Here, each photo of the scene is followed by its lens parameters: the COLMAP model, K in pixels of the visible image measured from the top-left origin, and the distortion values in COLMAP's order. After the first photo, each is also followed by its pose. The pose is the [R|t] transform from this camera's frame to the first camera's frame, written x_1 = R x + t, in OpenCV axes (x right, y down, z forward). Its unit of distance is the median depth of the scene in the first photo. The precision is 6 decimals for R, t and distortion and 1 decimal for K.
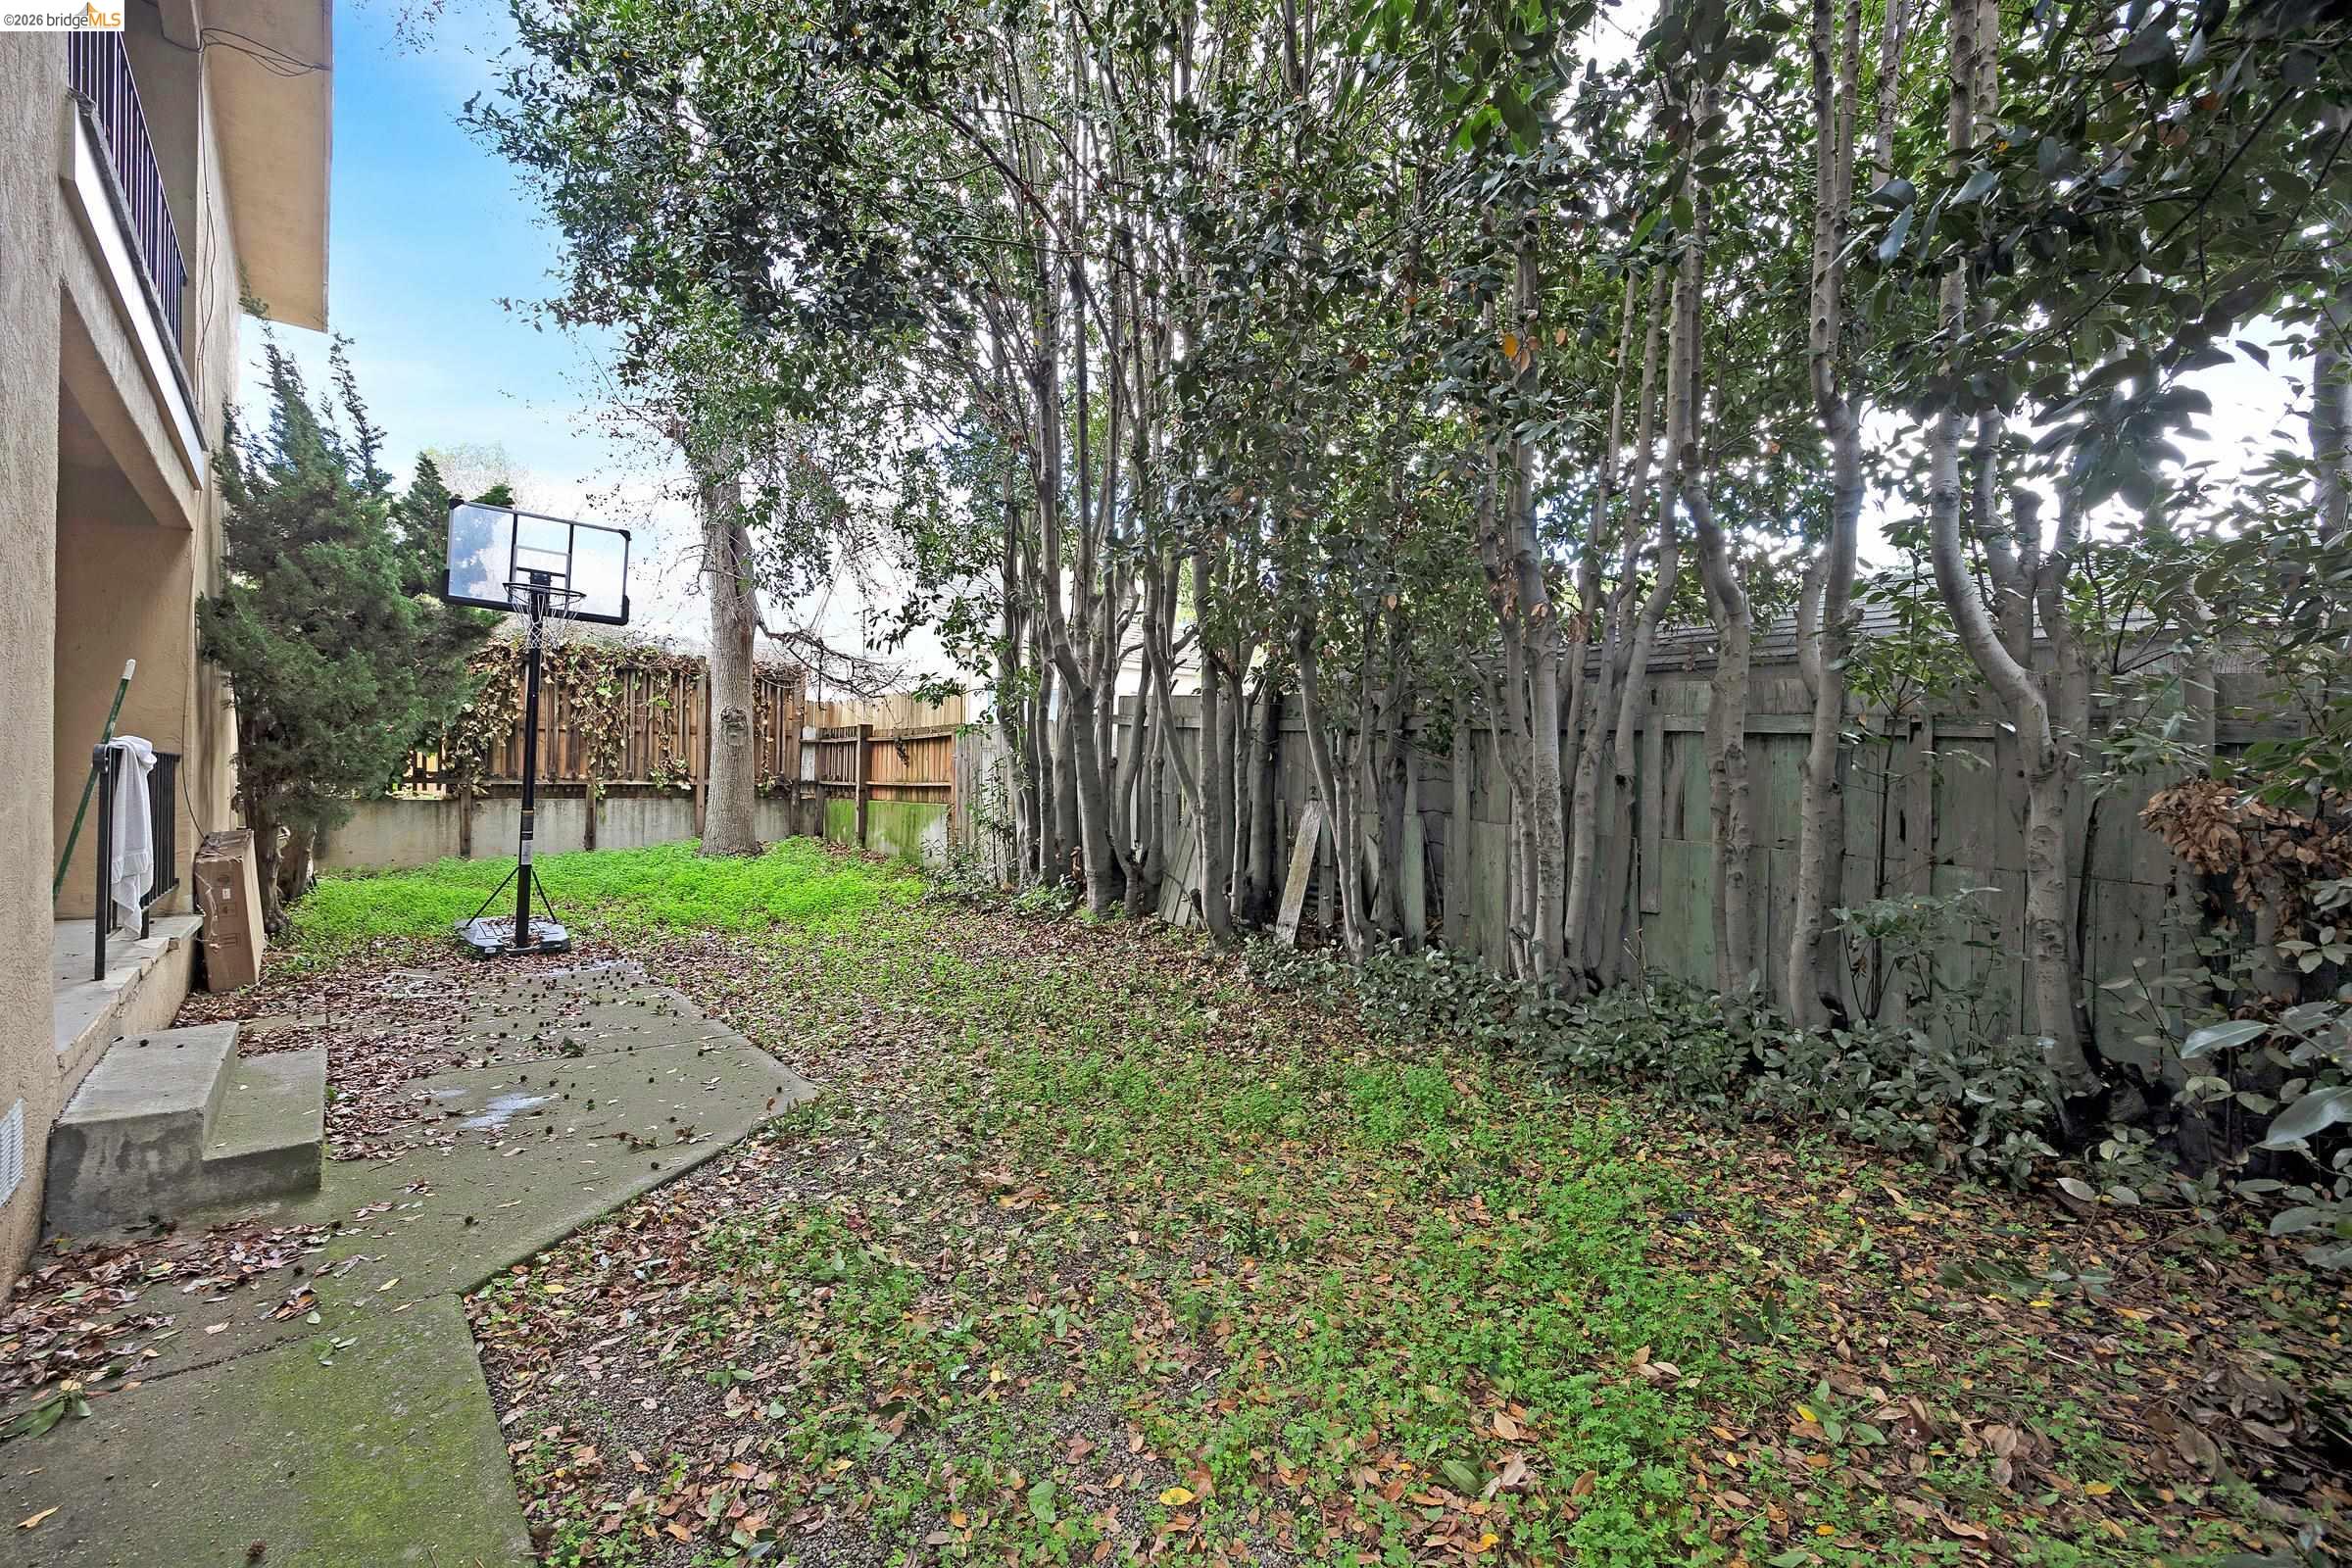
lens RADIAL K [[937.2, 0, 1181.4], [0, 937.2, 781.5], [0, 0, 1]] dist [0.001334, 0.000100]
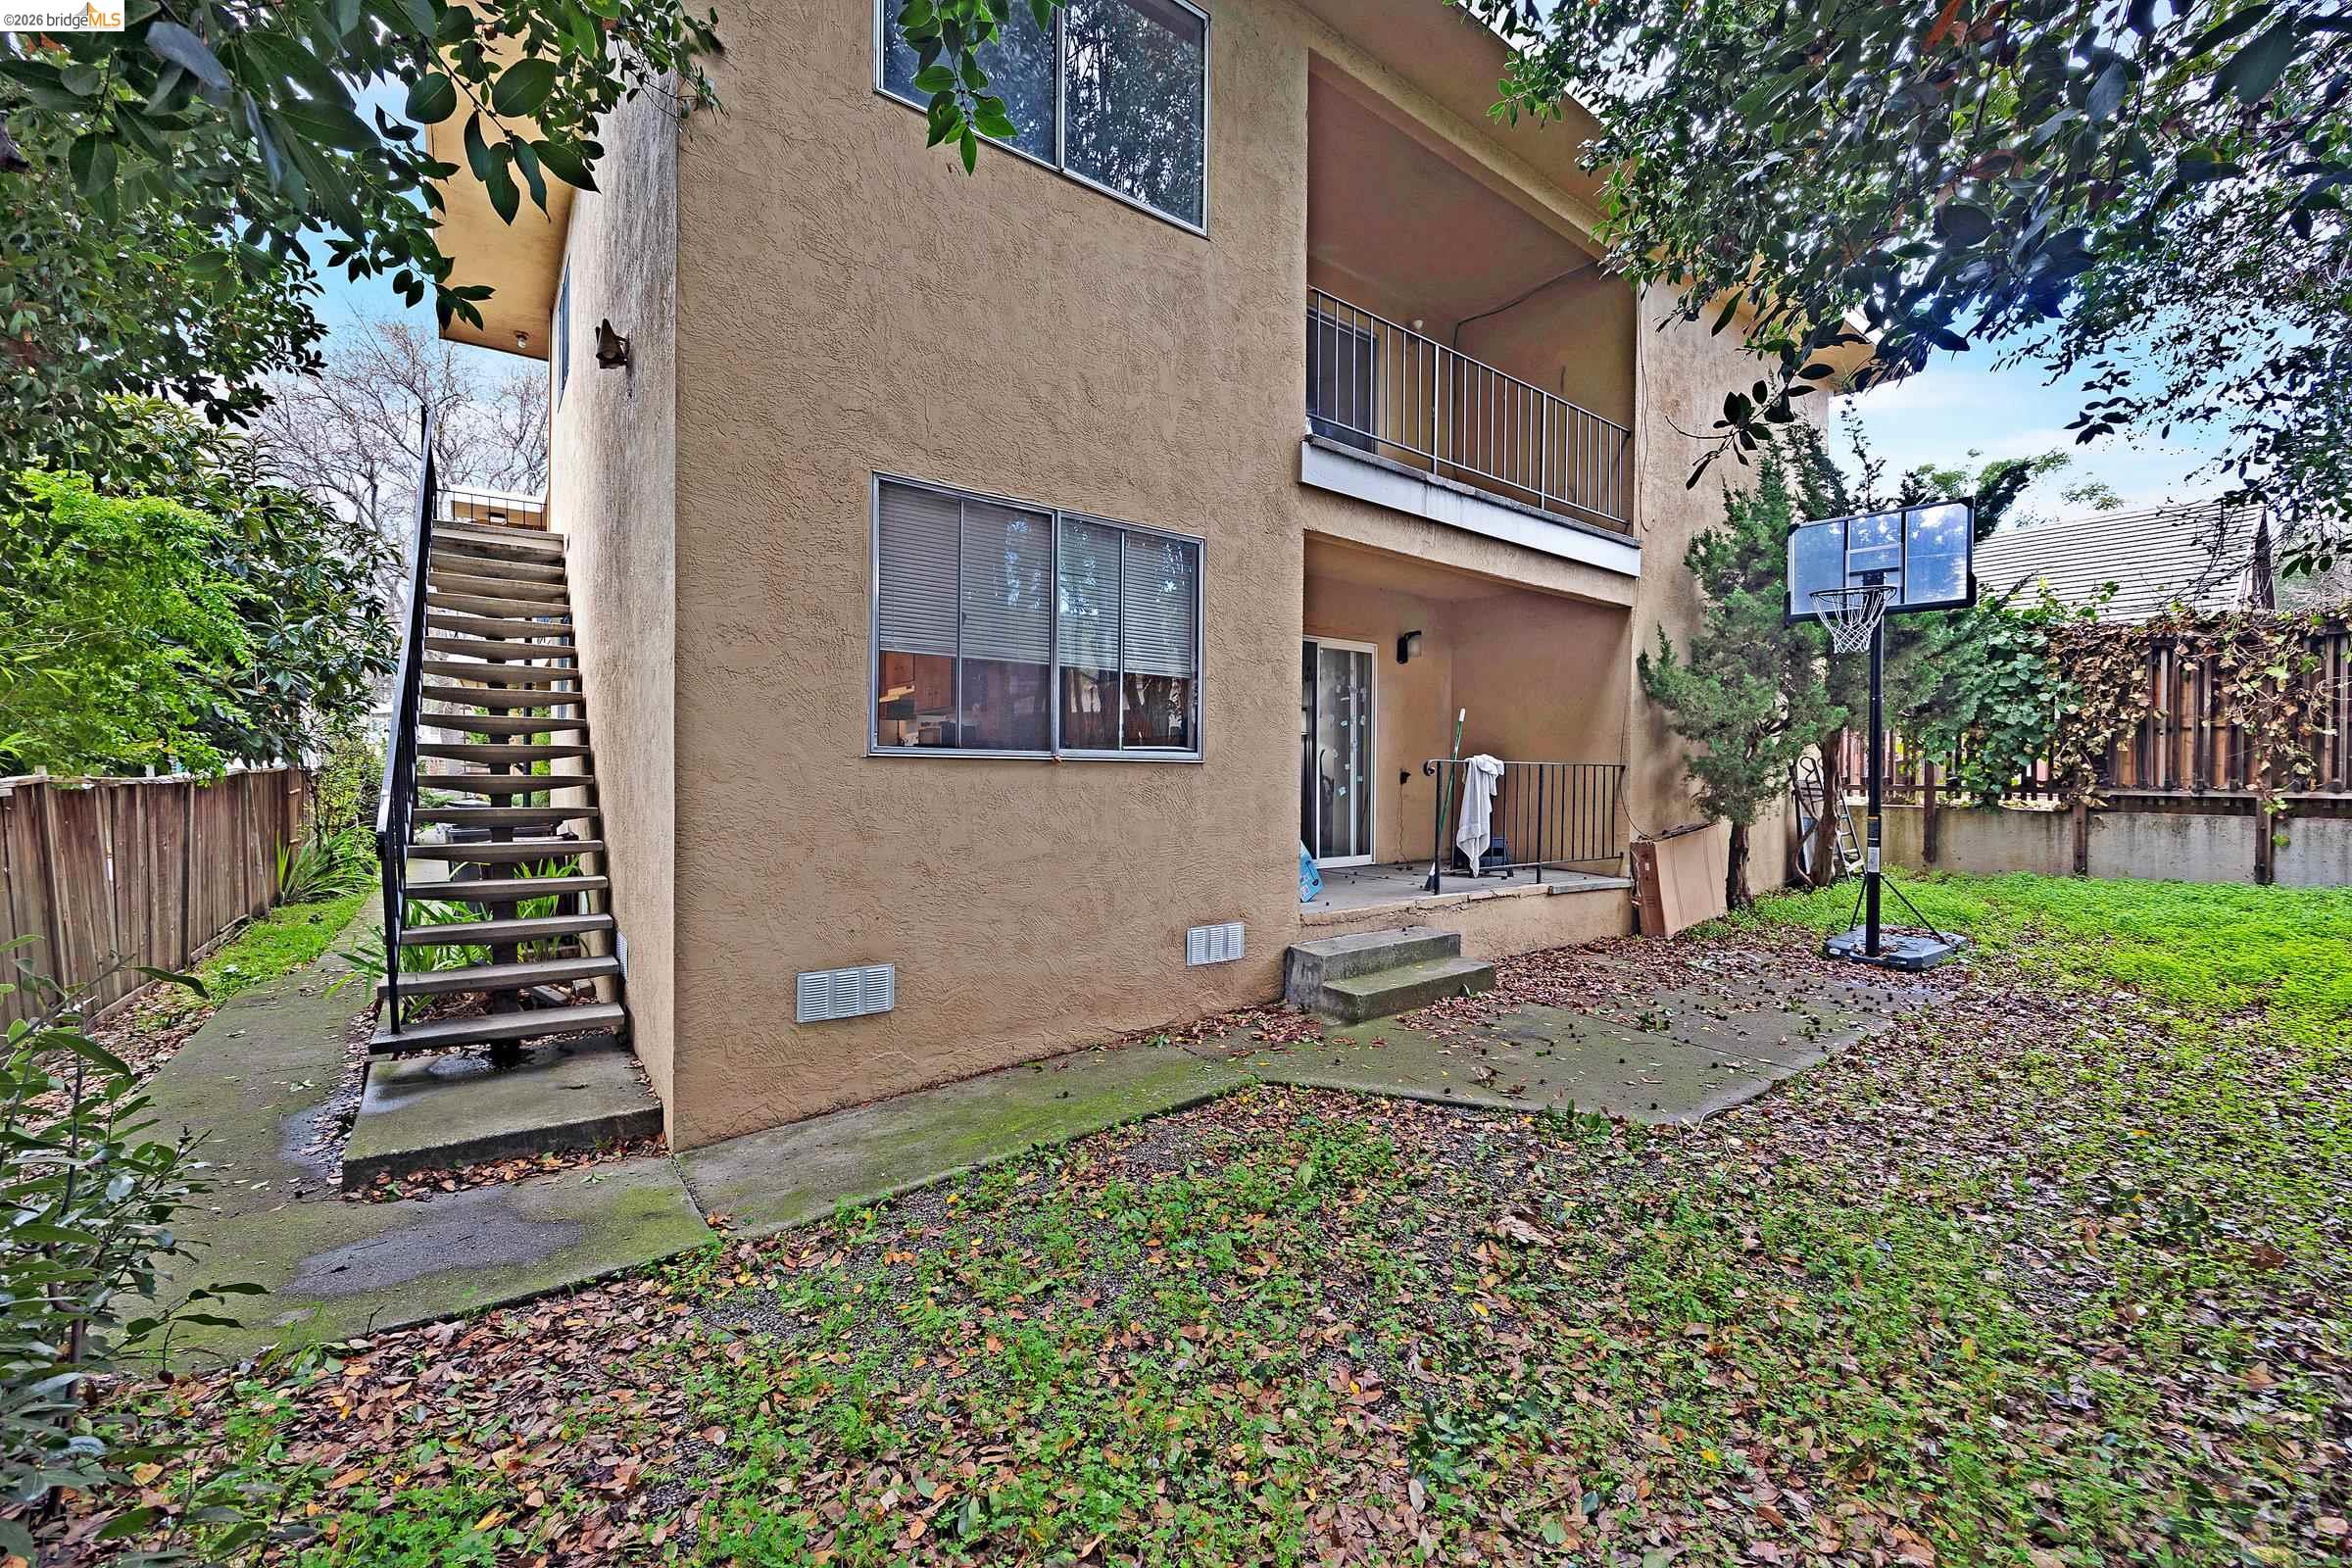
lens RADIAL K [[937.2, 0, 1181.4], [0, 937.2, 781.5], [0, 0, 1]] dist [0.001334, 0.000100]
pose [[-0.081905, -0.001646, -0.996639, 0.208325], [-0.013369, 0.999910, -0.000552, 0.002408], [0.996550, 0.013278, -0.081920, 0.222597]]
